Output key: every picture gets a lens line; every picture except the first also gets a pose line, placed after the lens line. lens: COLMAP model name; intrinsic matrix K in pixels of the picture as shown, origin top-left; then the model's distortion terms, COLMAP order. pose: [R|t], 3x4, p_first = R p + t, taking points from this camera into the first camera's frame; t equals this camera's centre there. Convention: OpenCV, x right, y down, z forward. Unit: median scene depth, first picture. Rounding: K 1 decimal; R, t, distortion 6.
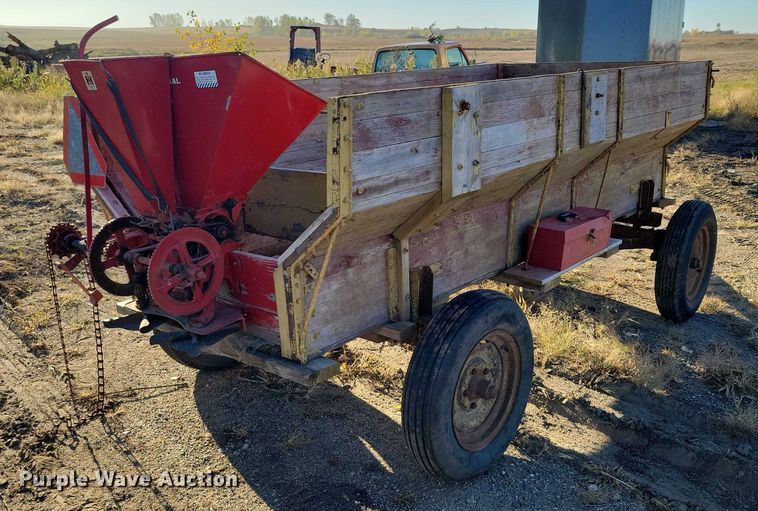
lens RADIAL K [[721.7, 0, 379.0], [0, 721.7, 255.5], [0, 0, 1]] dist [0.072344, -0.009628]
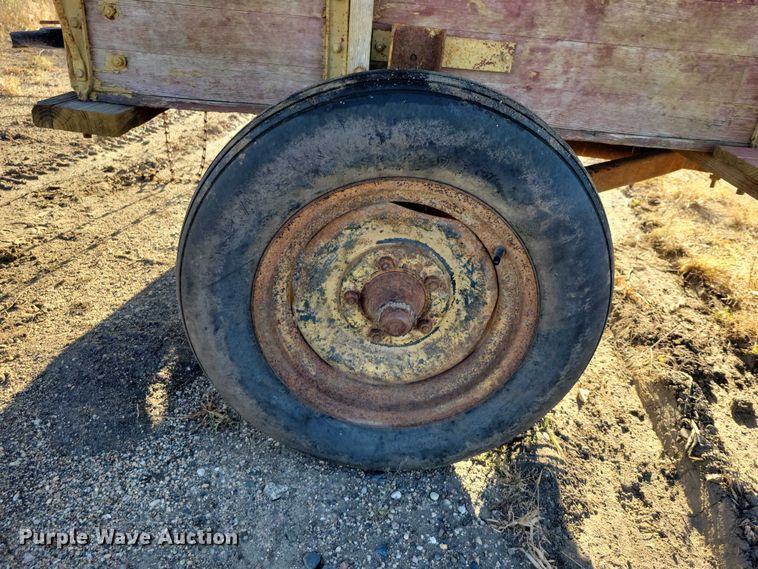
lens RADIAL K [[620.8, 0, 379.0], [0, 620.8, 284.5], [0, 0, 1]] dist [0.044019, 0.002359]
pose [[0.661095, 0.412915, -0.626462, 0.343532], [-0.302179, 0.910764, 0.281420, 0.060398], [0.686761, 0.003258, 0.726876, 0.664513]]
